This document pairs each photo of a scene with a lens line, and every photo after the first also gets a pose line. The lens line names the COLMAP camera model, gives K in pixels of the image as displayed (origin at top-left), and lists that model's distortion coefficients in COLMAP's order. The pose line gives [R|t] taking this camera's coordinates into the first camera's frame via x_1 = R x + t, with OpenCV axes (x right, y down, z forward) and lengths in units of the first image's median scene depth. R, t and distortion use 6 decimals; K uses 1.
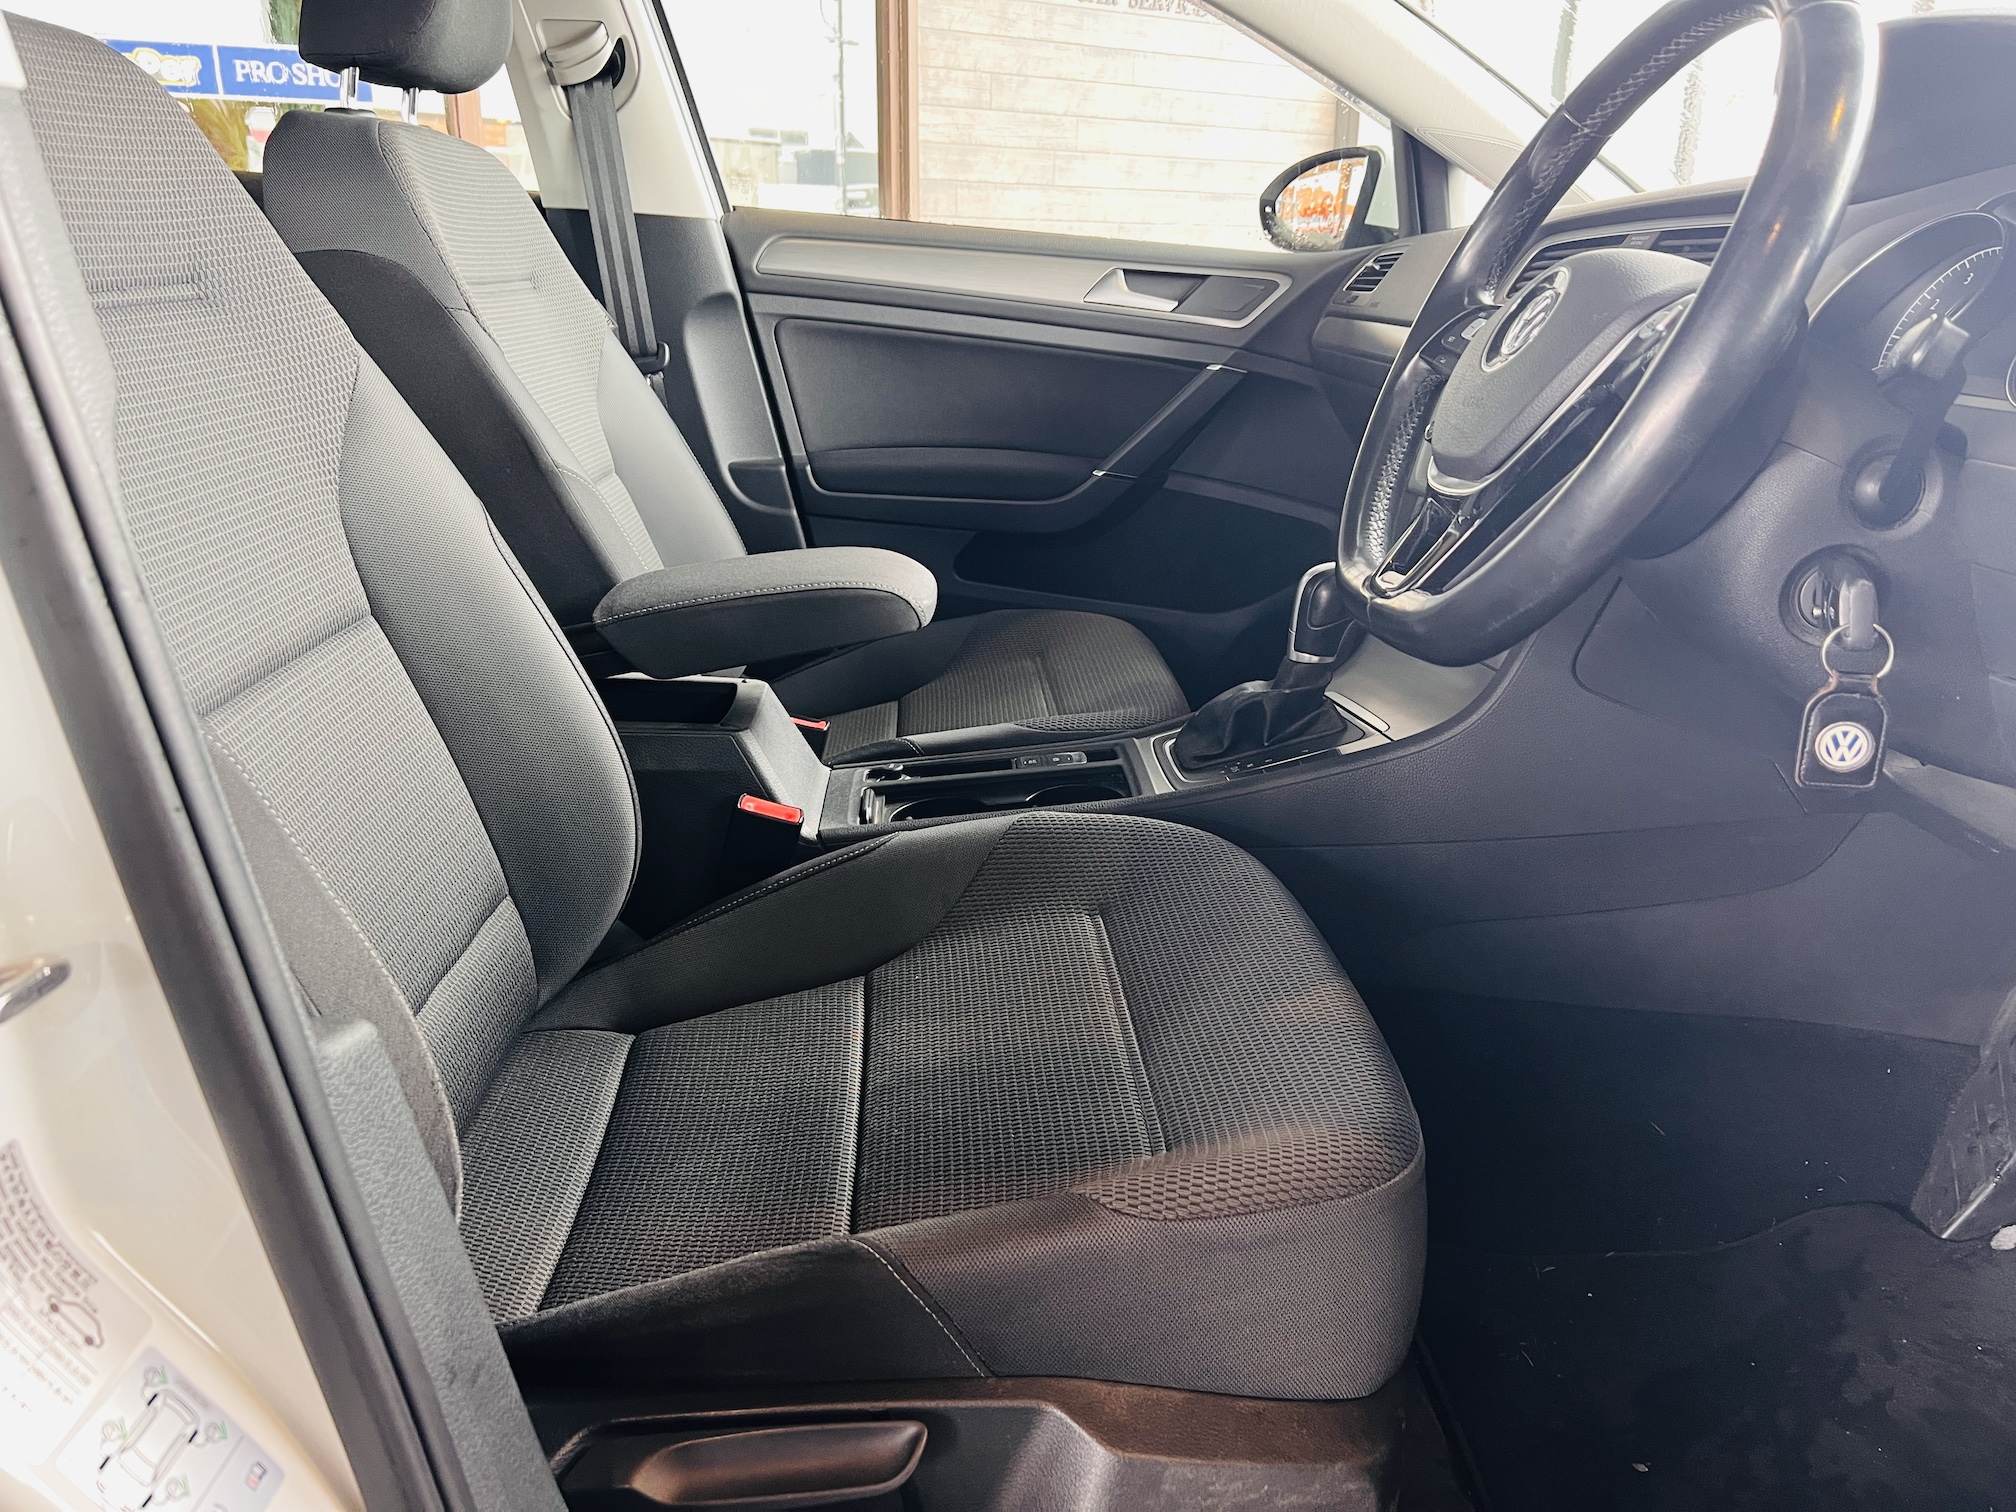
lens RADIAL K [[1516.1, 0, 1018.8], [0, 1516.1, 752.9], [0, 0, 1]] dist [0.063329, -0.082104]
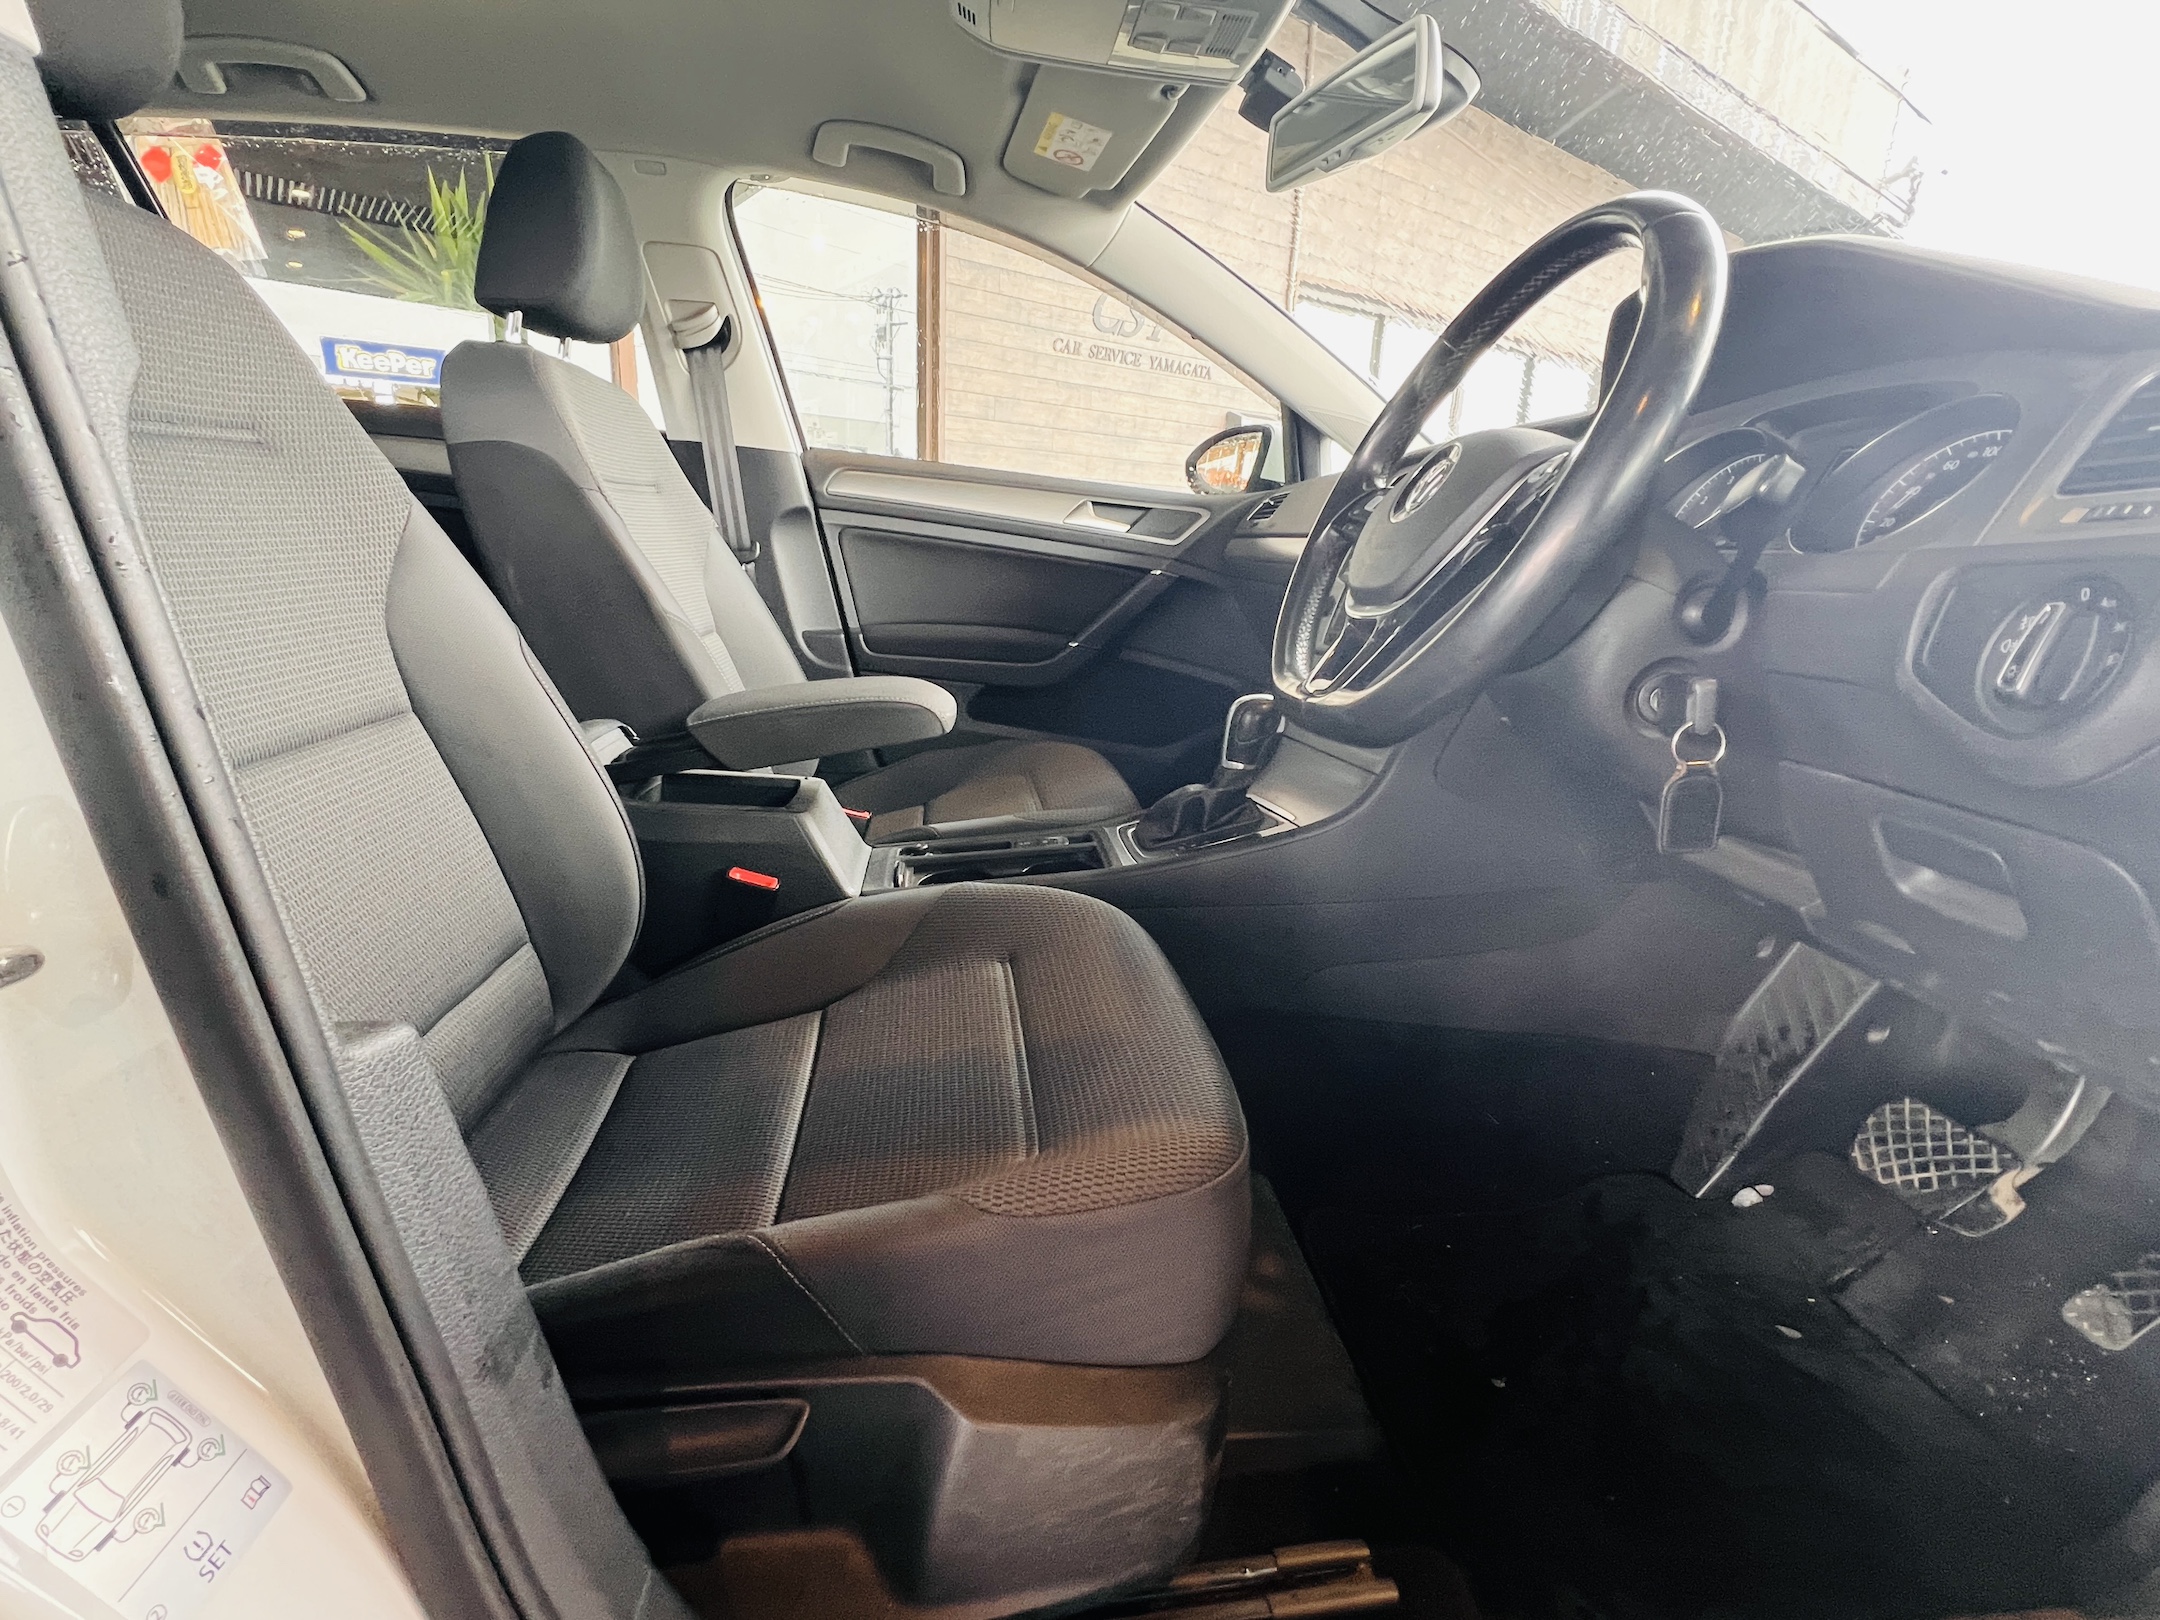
lens RADIAL K [[1037.3, 0, 1076.8], [0, 1037.3, 822.3], [0, 0, 1]] dist [-0.004424, 0.000169]
pose [[0.997648, 0.011758, 0.067529, -0.009257], [-0.009088, 0.999170, -0.039716, 0.023403], [-0.067940, 0.039009, 0.996927, 0.101357]]
